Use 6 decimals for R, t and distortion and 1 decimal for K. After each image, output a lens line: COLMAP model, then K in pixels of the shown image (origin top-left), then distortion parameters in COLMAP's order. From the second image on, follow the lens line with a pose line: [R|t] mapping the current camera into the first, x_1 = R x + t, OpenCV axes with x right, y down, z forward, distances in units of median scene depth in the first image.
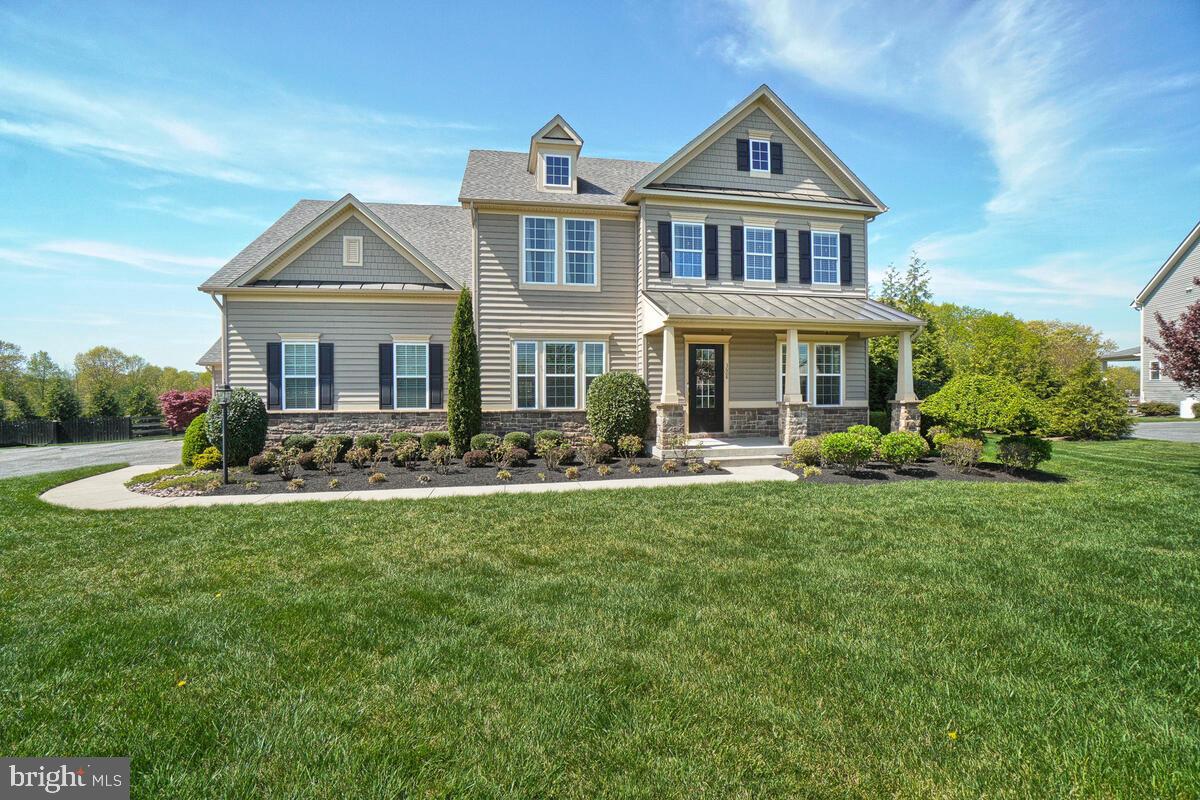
lens RADIAL K [[531.6, 0, 605.4], [0, 531.6, 392.4], [0, 0, 1]] dist [-0.047241, 0.014043]
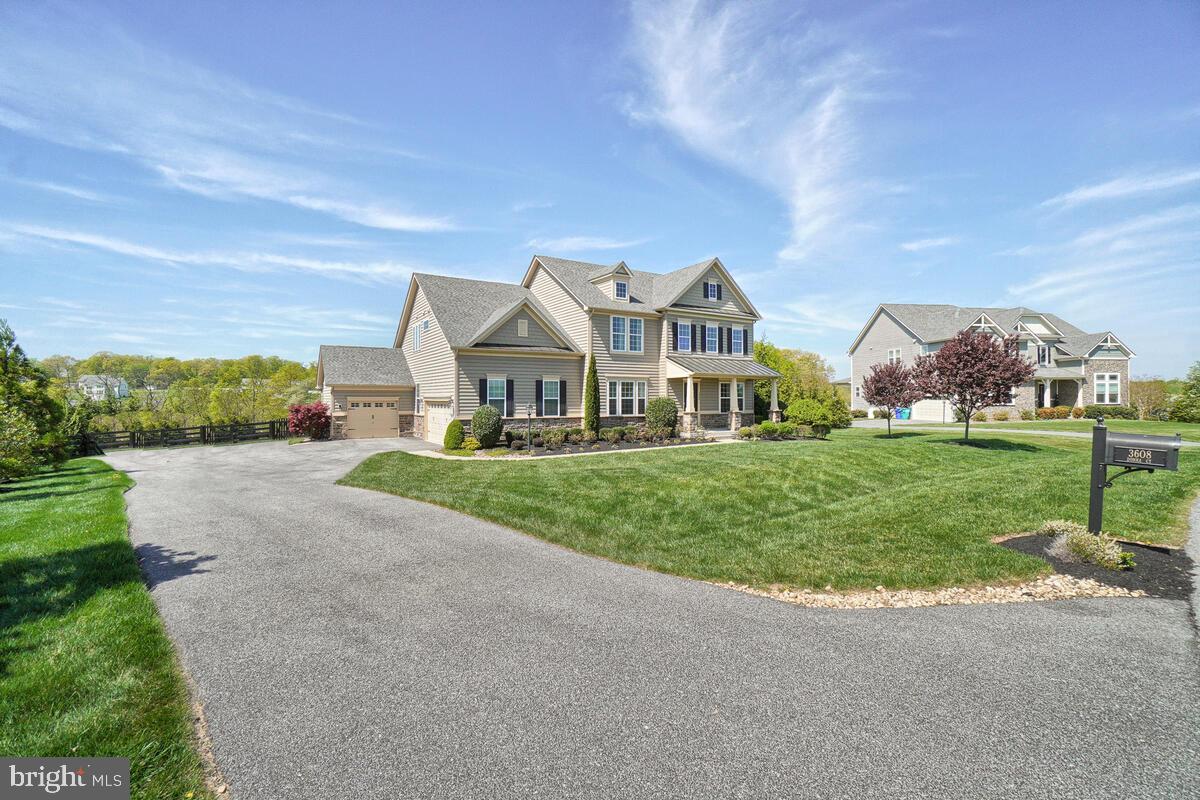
lens RADIAL K [[531.6, 0, 611.8], [0, 531.6, 394.0], [0, 0, 1]] dist [-0.047241, 0.014043]
pose [[0.925639, 0.005553, 0.378367, -0.864468], [0.000812, 0.999861, -0.016662, -0.014679], [-0.378407, 0.015730, 0.925506, -0.772493]]
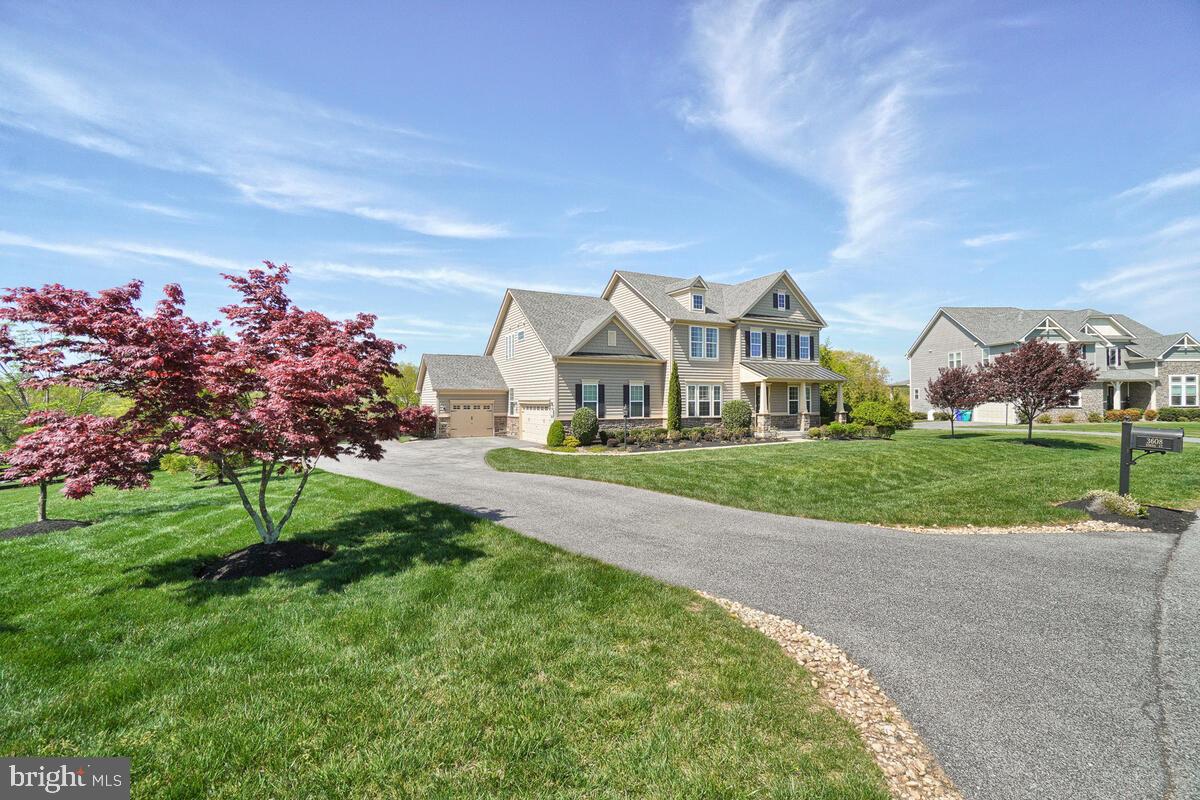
lens RADIAL K [[531.6, 0, 613.5], [0, 531.6, 415.9], [0, 0, 1]] dist [-0.047241, 0.014043]
pose [[0.952577, -0.007609, 0.304203, -1.065511], [0.001422, 0.999788, 0.020553, -0.015802], [-0.304295, -0.019146, 0.952385, -0.903937]]
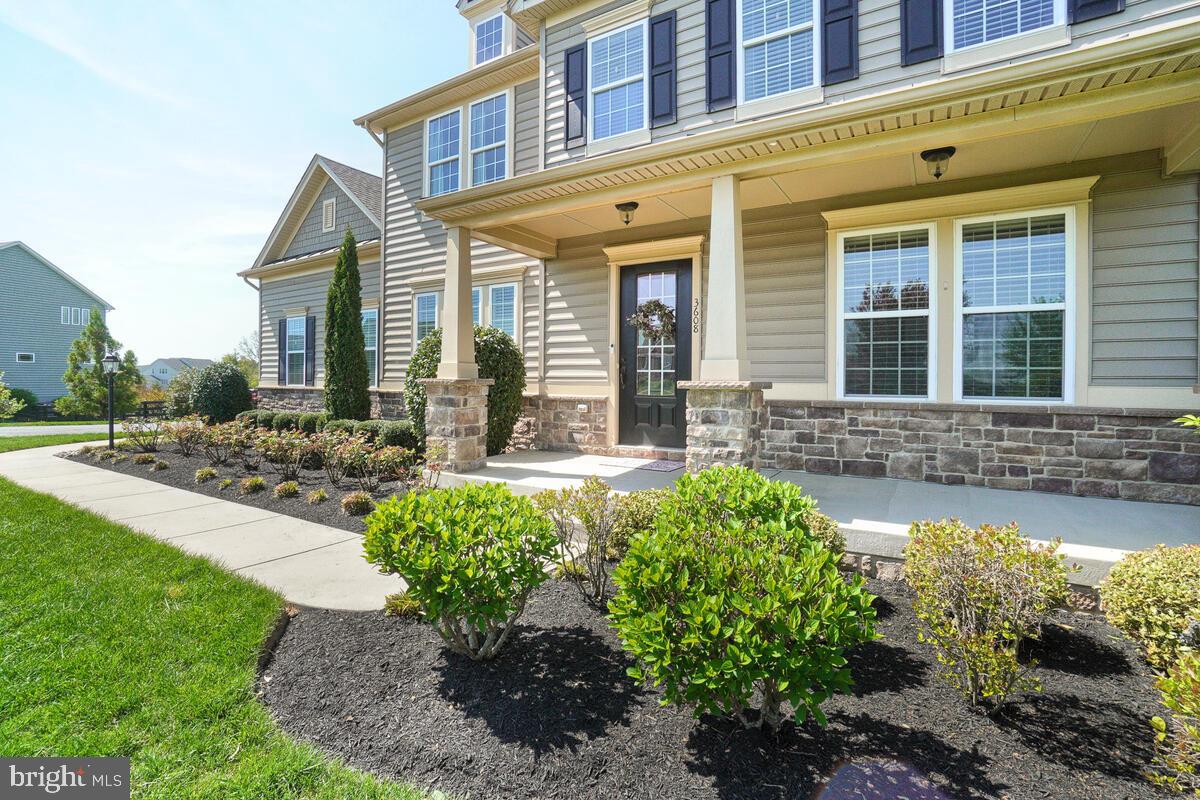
lens RADIAL K [[531.6, 0, 577.1], [0, 531.6, 378.2], [0, 0, 1]] dist [-0.047241, 0.014043]
pose [[0.737189, 0.006856, -0.675651, 0.464374], [-0.013039, 0.999907, -0.004081, 0.016476], [0.675560, 0.011818, 0.737210, 0.602258]]
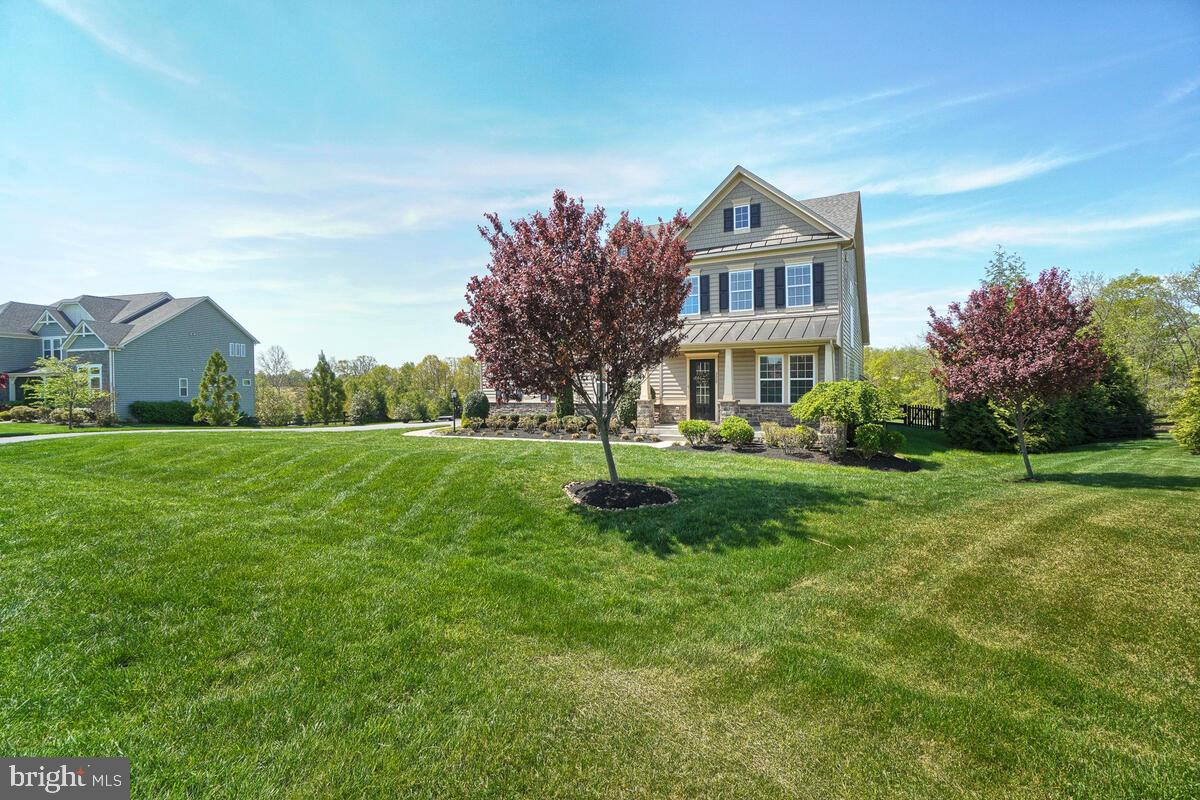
lens RADIAL K [[531.6, 0, 611.6], [0, 531.6, 397.5], [0, 0, 1]] dist [-0.047241, 0.014043]
pose [[0.780515, 0.009333, -0.625067, 0.900399], [0.003238, 0.999815, 0.018972, -0.015127], [0.625128, -0.016832, 0.780340, -0.278297]]
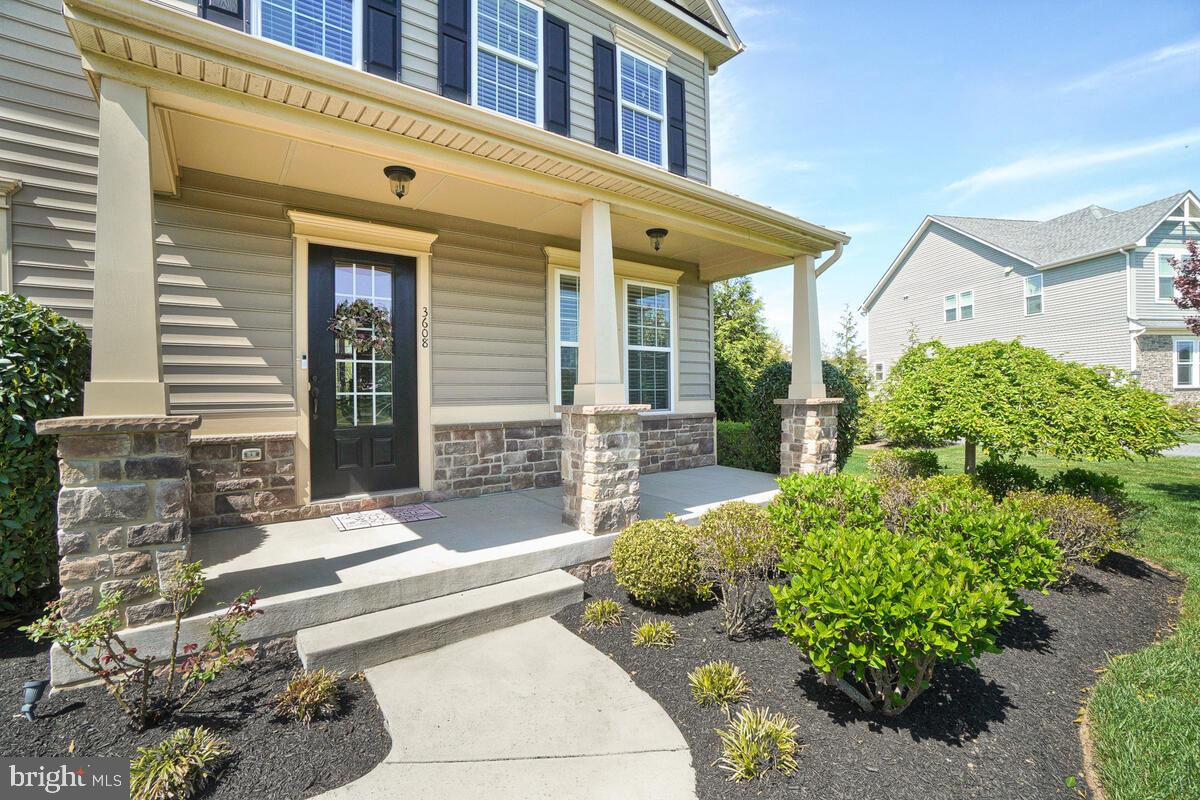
lens RADIAL K [[531.6, 0, 601.2], [0, 531.6, 394.9], [0, 0, 1]] dist [-0.047241, 0.014043]
pose [[0.902700, -0.008240, 0.430191, 0.180508], [0.011730, 0.999916, -0.005462, 0.011789], [-0.430110, 0.009977, 0.902721, 0.607329]]
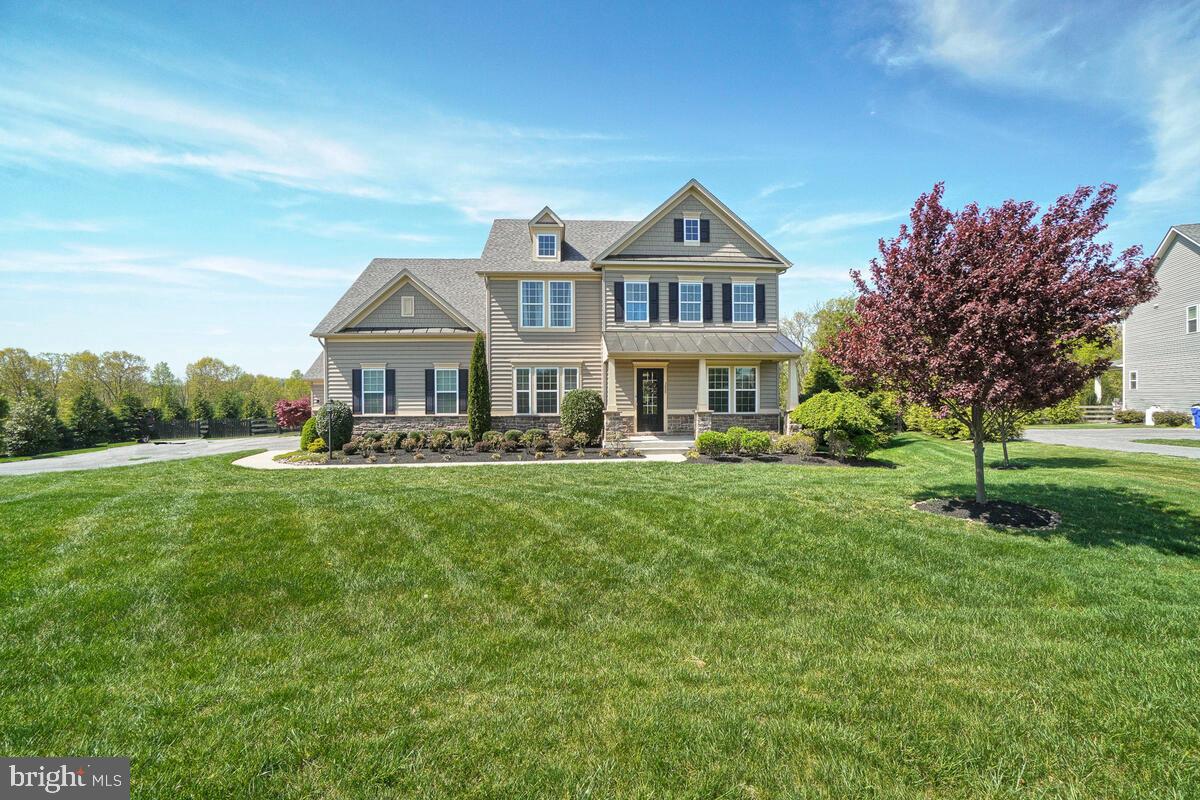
lens RADIAL K [[531.6, 0, 610.2], [0, 531.6, 398.5], [0, 0, 1]] dist [-0.047241, 0.014043]
pose [[0.994322, 0.000893, -0.106413, 0.234489], [-0.000661, 0.999997, 0.002213, -0.014975], [0.106415, -0.002130, 0.994320, -0.399431]]
